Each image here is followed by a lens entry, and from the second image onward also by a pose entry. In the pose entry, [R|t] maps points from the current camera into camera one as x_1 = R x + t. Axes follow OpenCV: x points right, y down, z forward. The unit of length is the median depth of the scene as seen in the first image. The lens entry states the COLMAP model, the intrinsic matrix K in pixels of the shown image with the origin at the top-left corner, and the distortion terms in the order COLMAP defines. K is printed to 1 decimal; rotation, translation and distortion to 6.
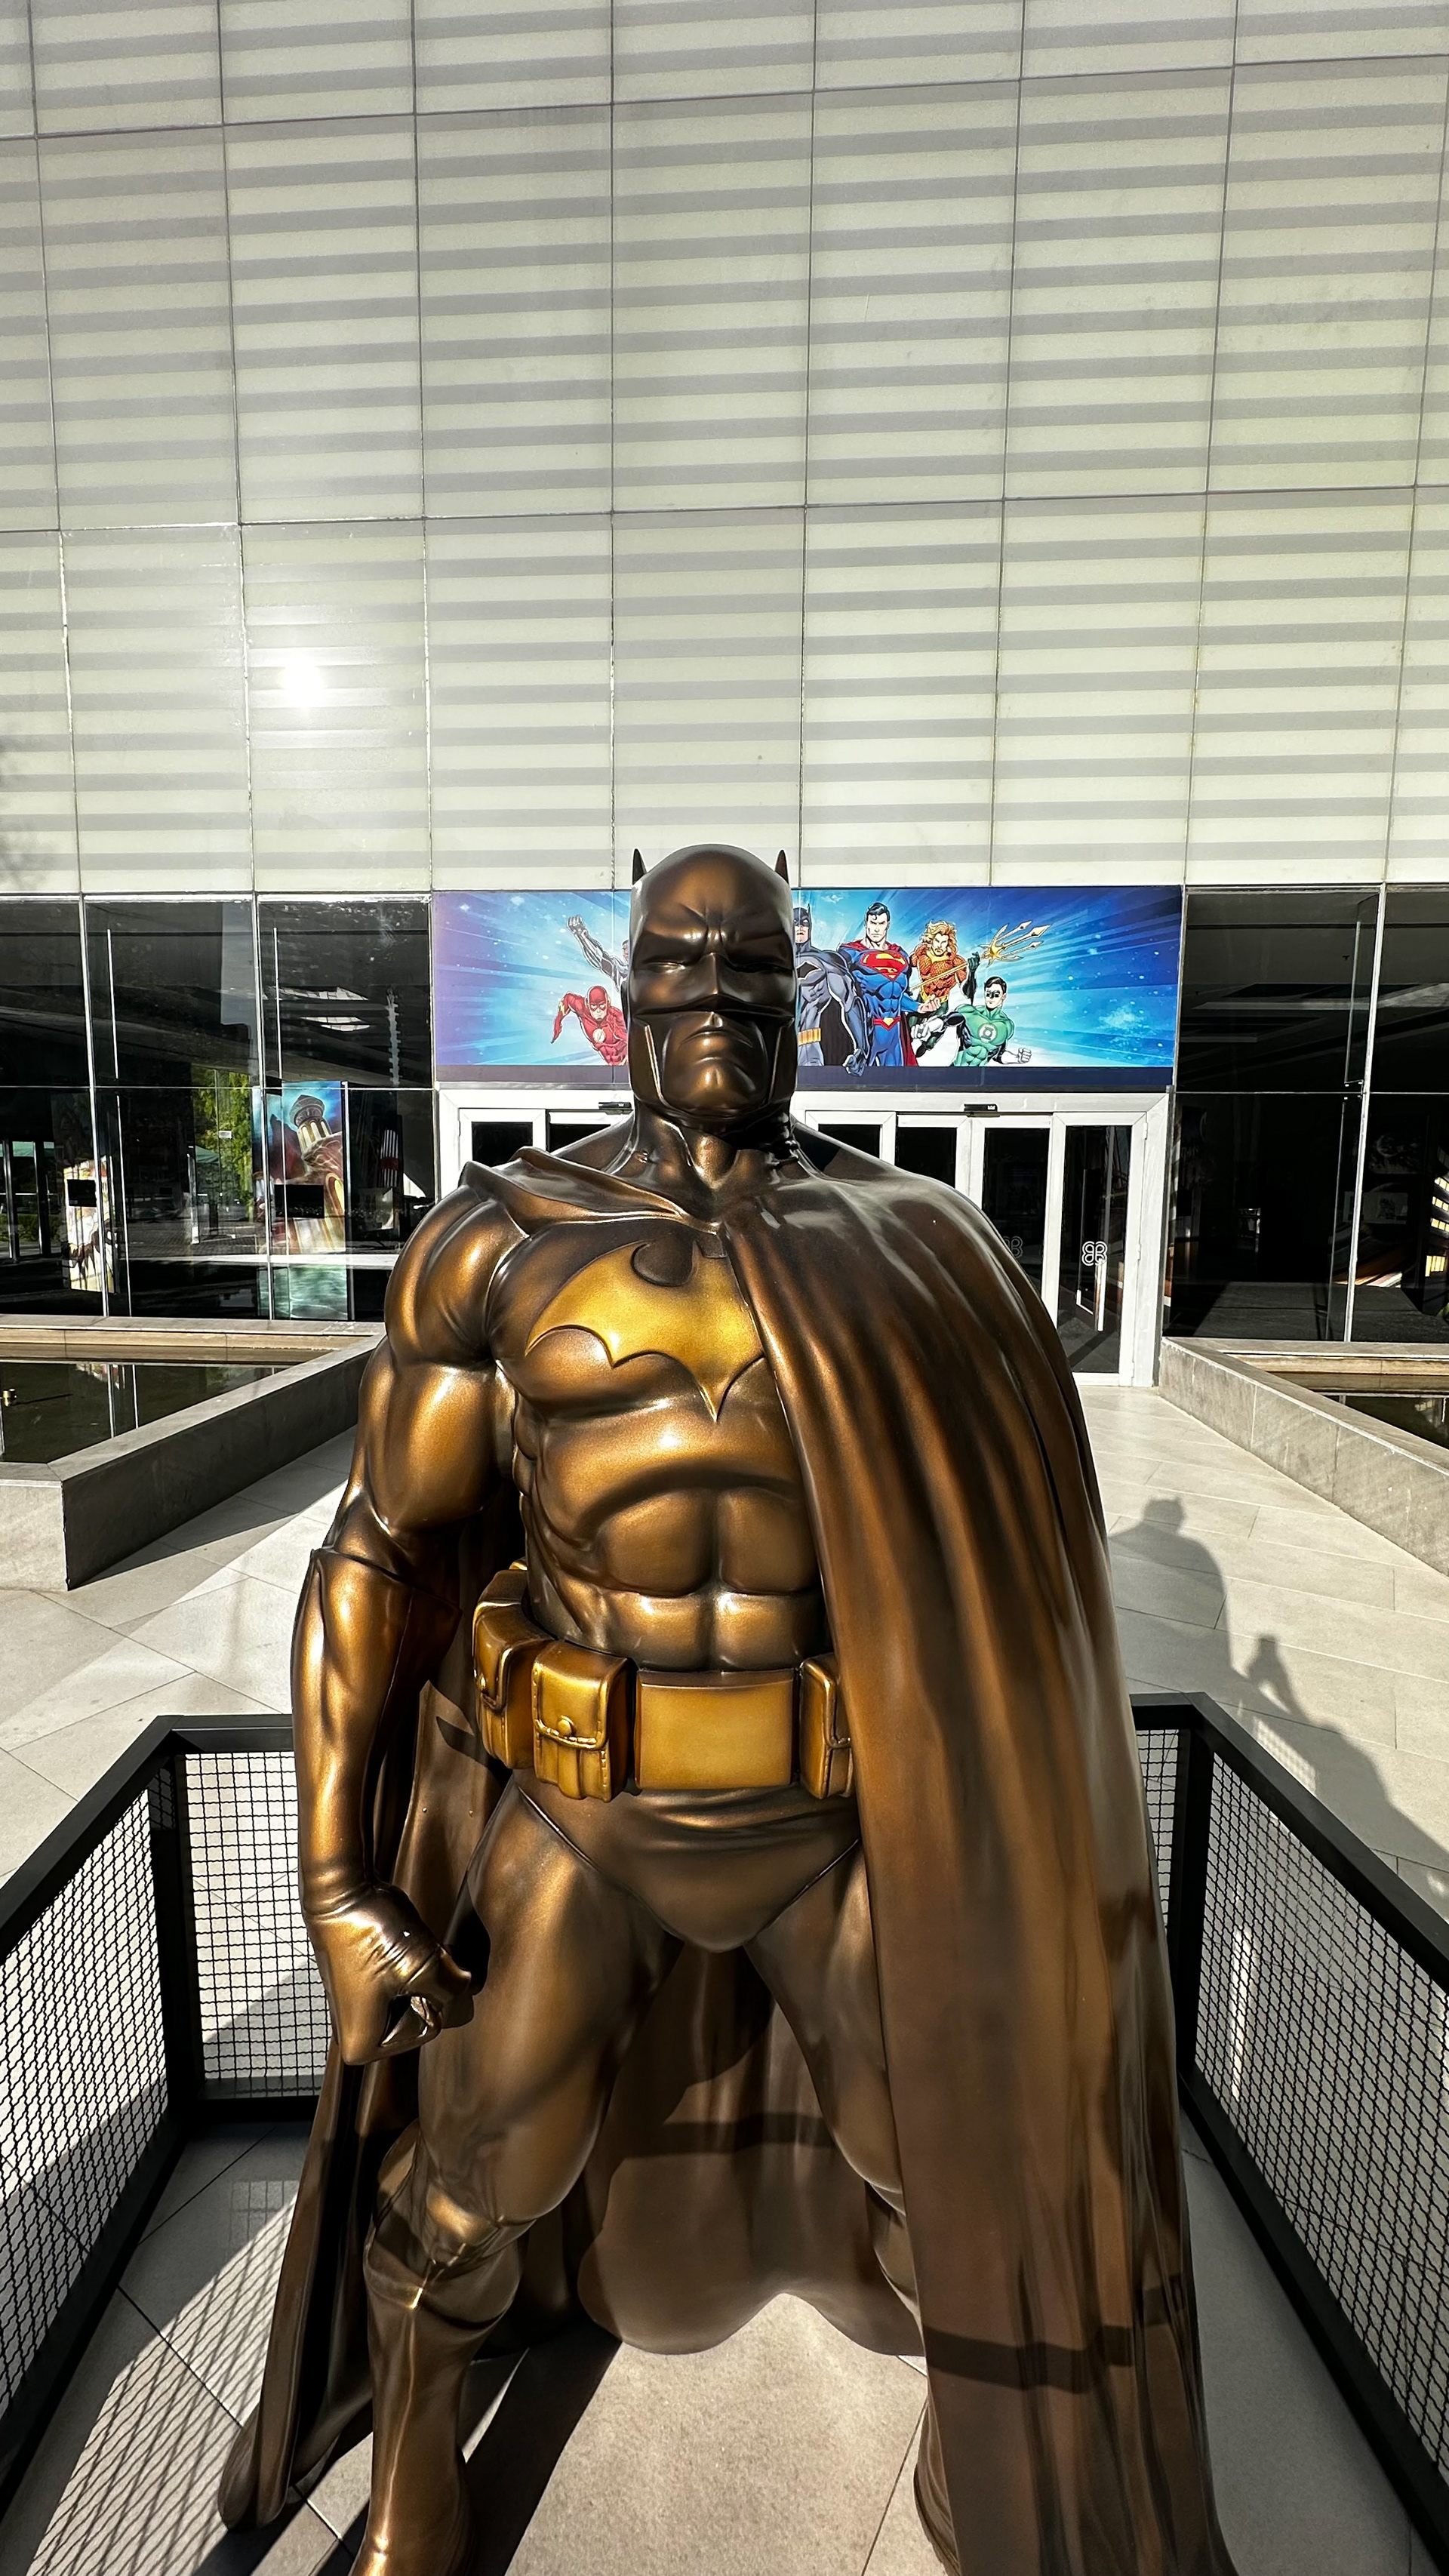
lens RADIAL K [[1041.5, 0, 718.8], [0, 1041.5, 1289.6], [0, 0, 1]] dist [-0.001463, -0.000096]
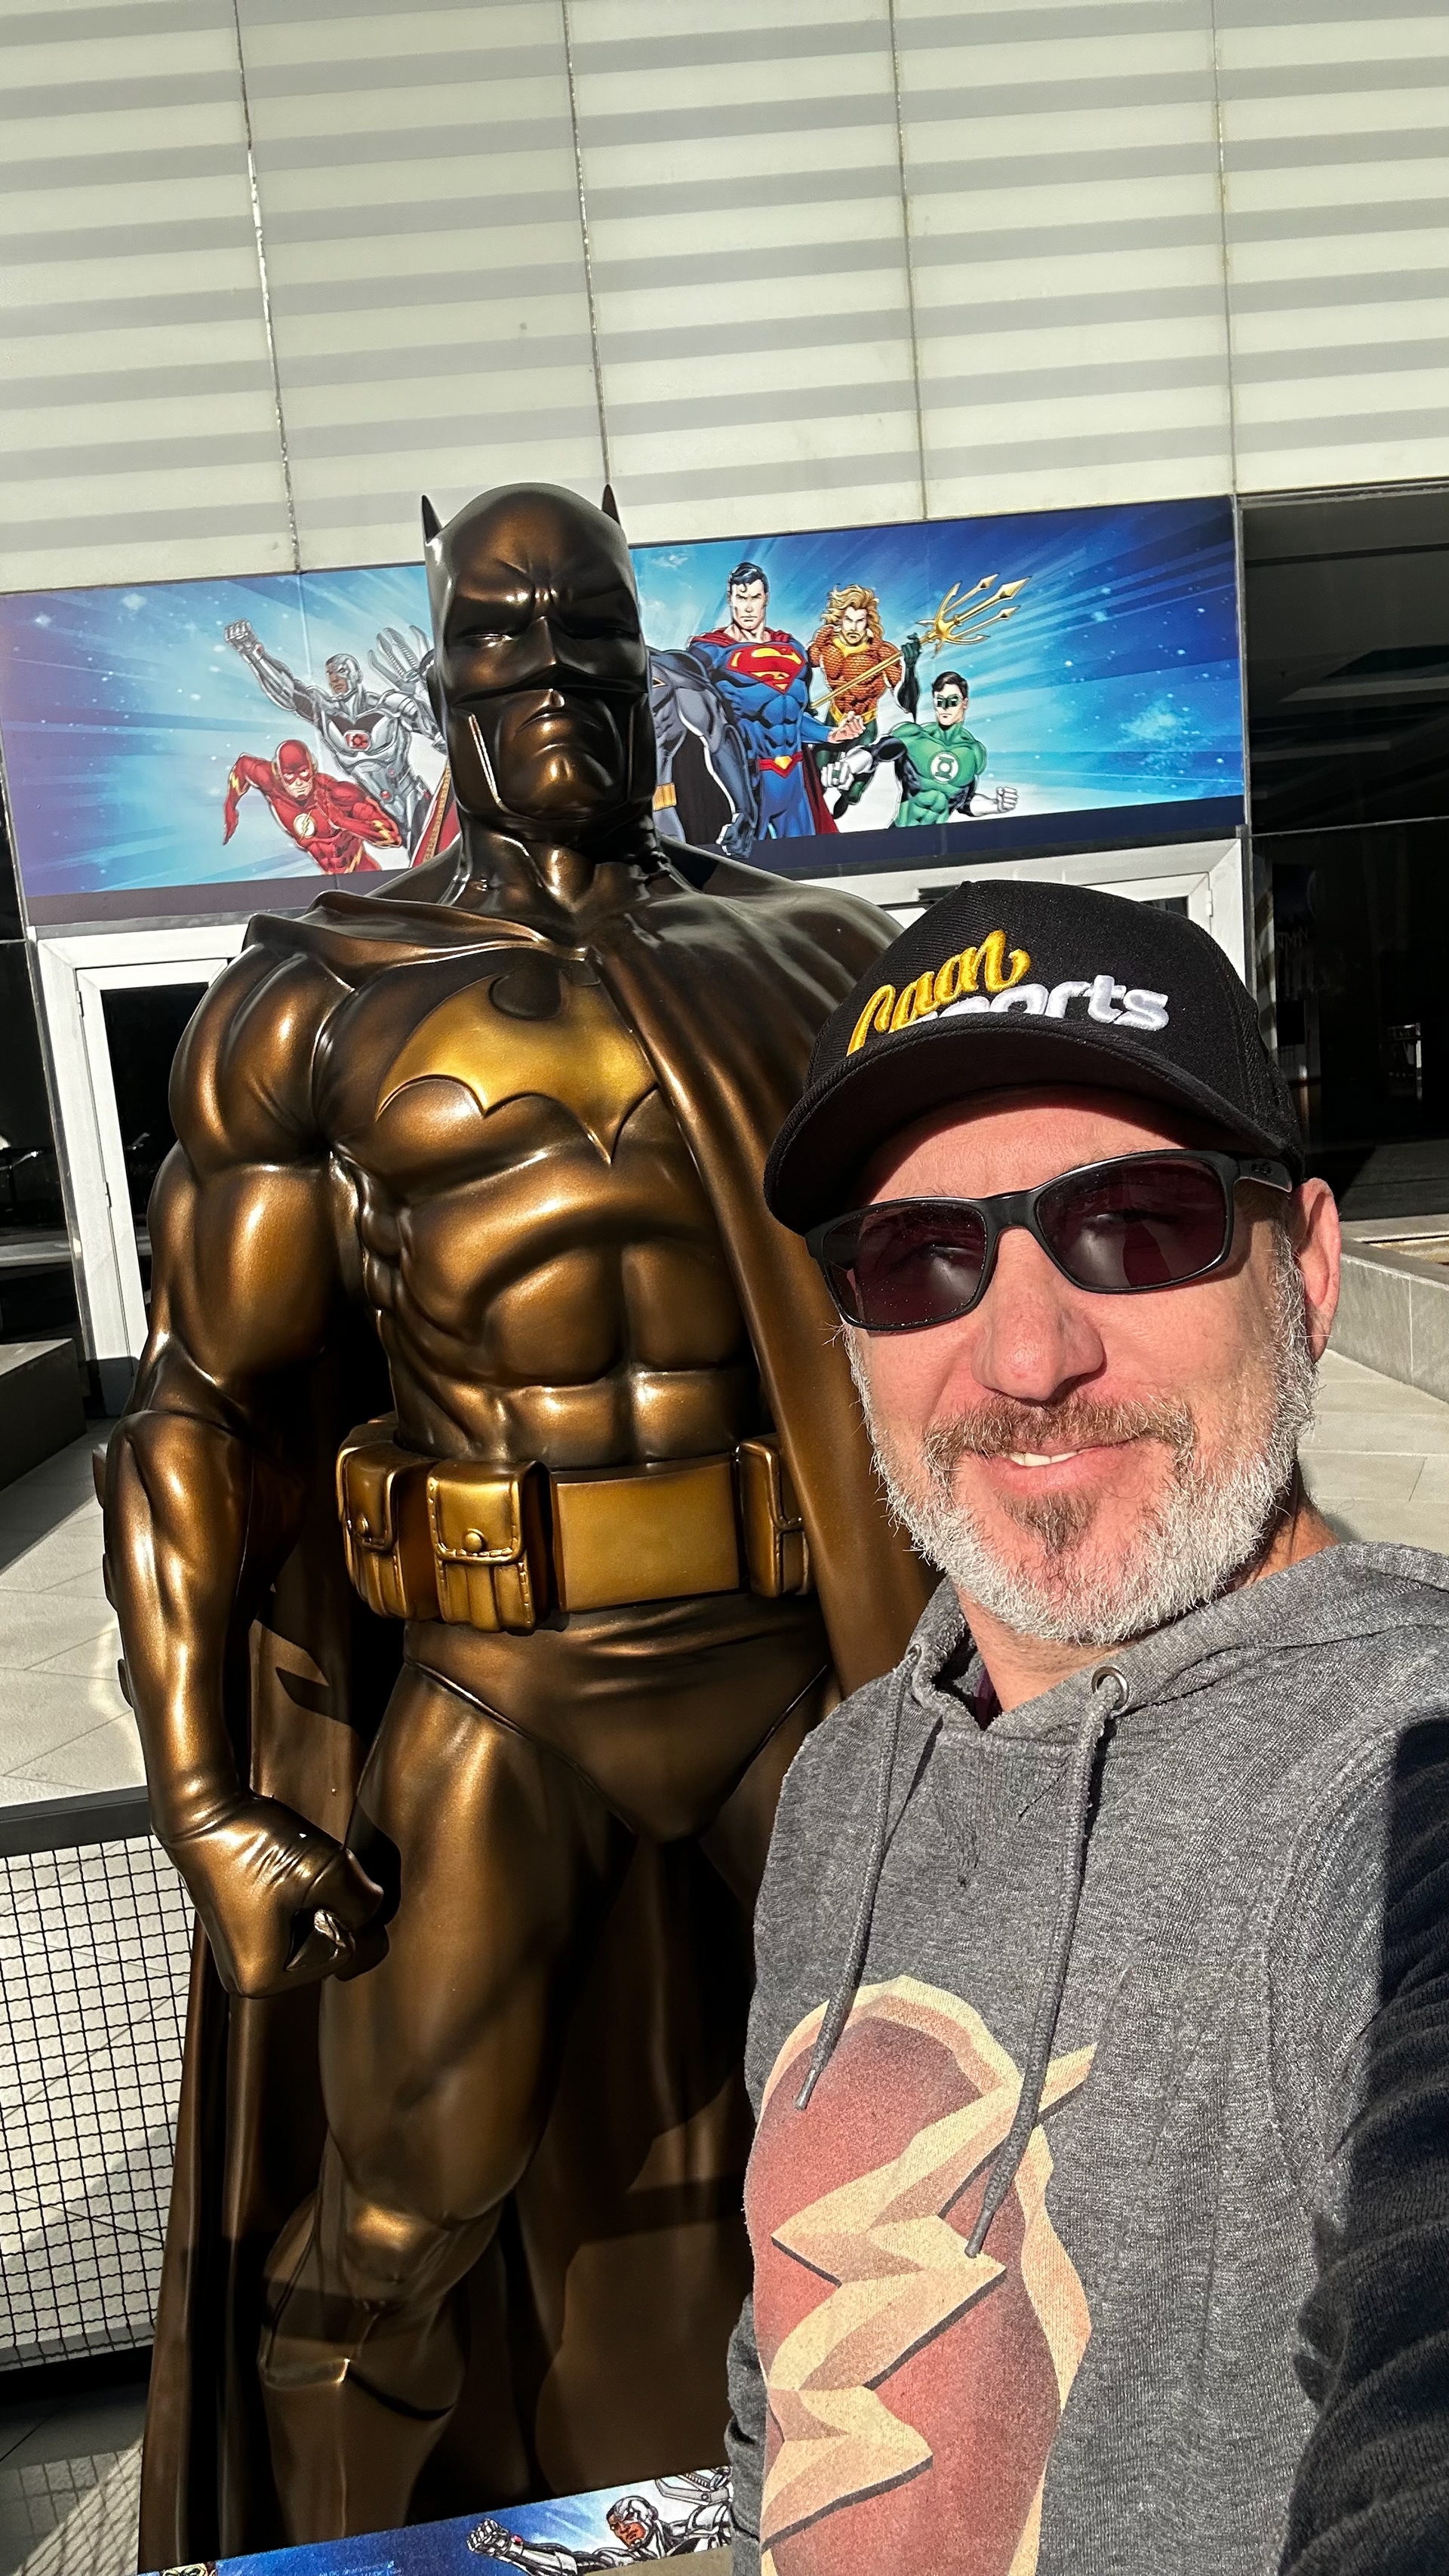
lens RADIAL K [[1773.8, 0, 712.7], [0, 1773.8, 1309.2], [0, 0, 1]] dist [0.130020, -0.198078]
pose [[0.990013, -0.109254, 0.089091, -0.049685], [0.106563, 0.993709, 0.034435, 0.160565], [-0.092293, -0.024597, 0.995428, -0.386741]]
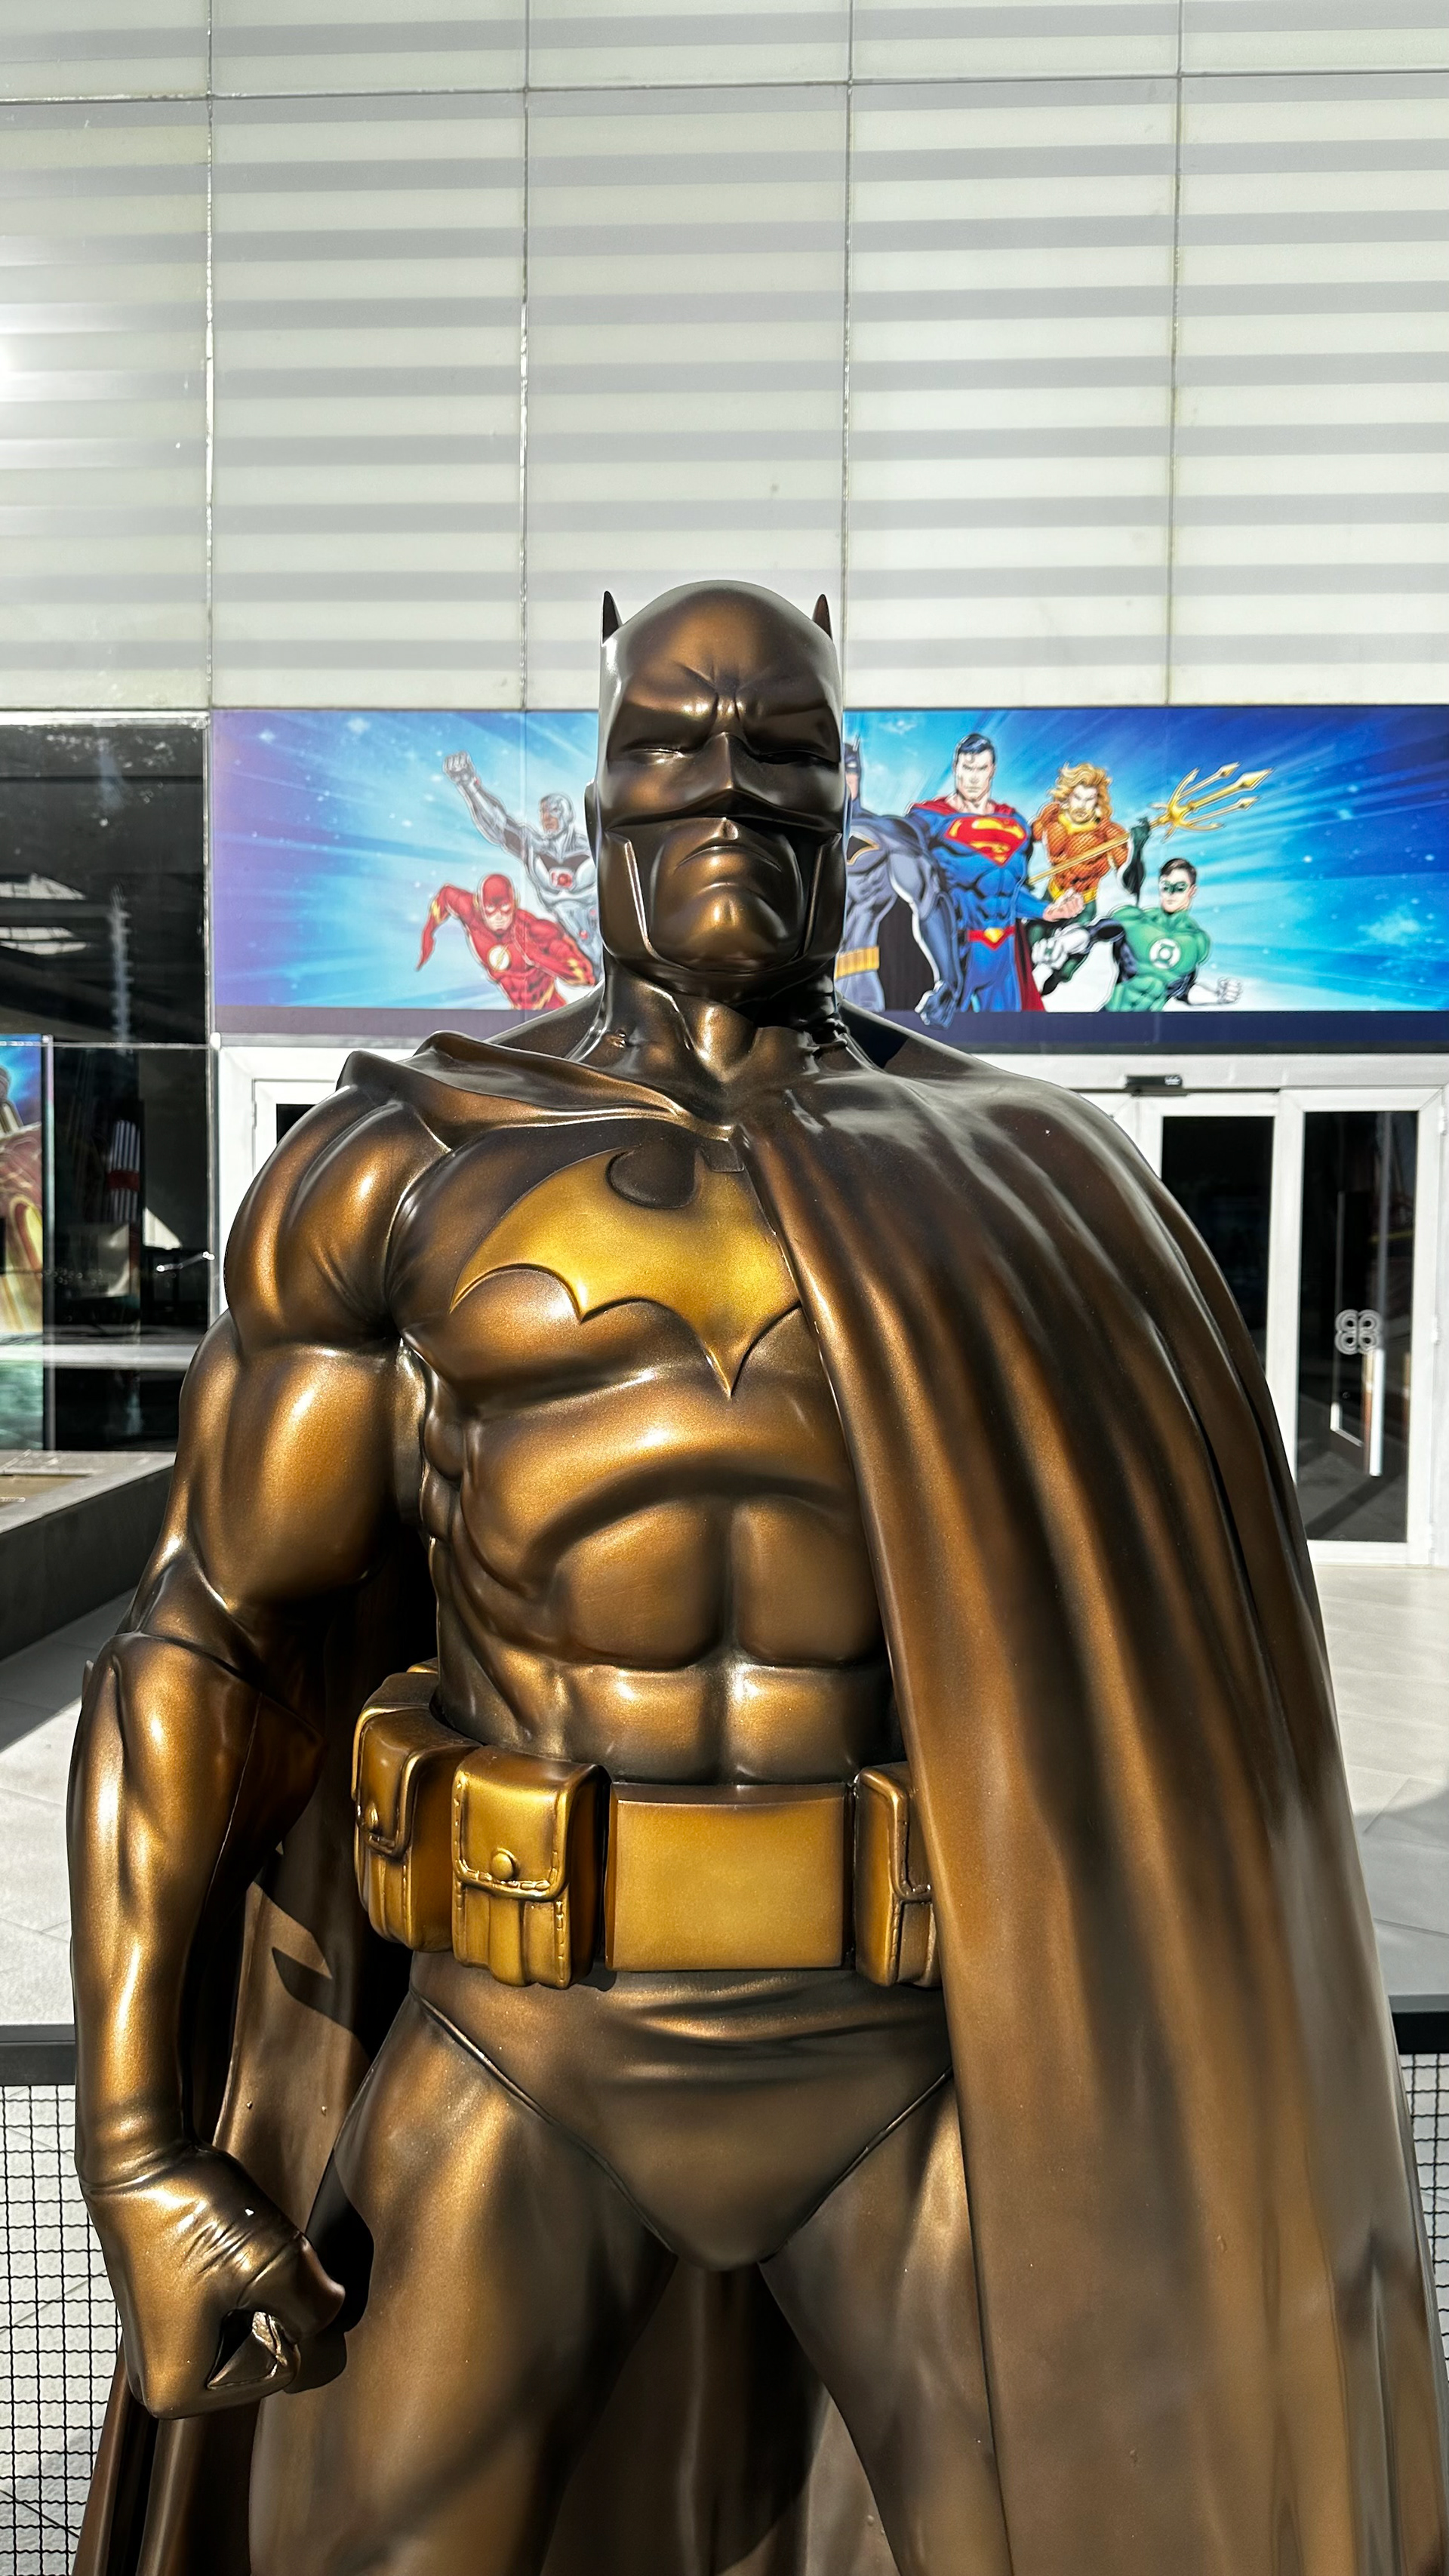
lens RADIAL K [[1833.7, 0, 724.5], [0, 1833.7, 1288.0], [0, 0, 1]] dist [0.170371, -0.345370]
pose [[0.999910, 0.001281, 0.013324, -0.017764], [-0.000343, 0.997536, -0.070153, 0.109183], [-0.013381, 0.070142, 0.997447, -0.171950]]
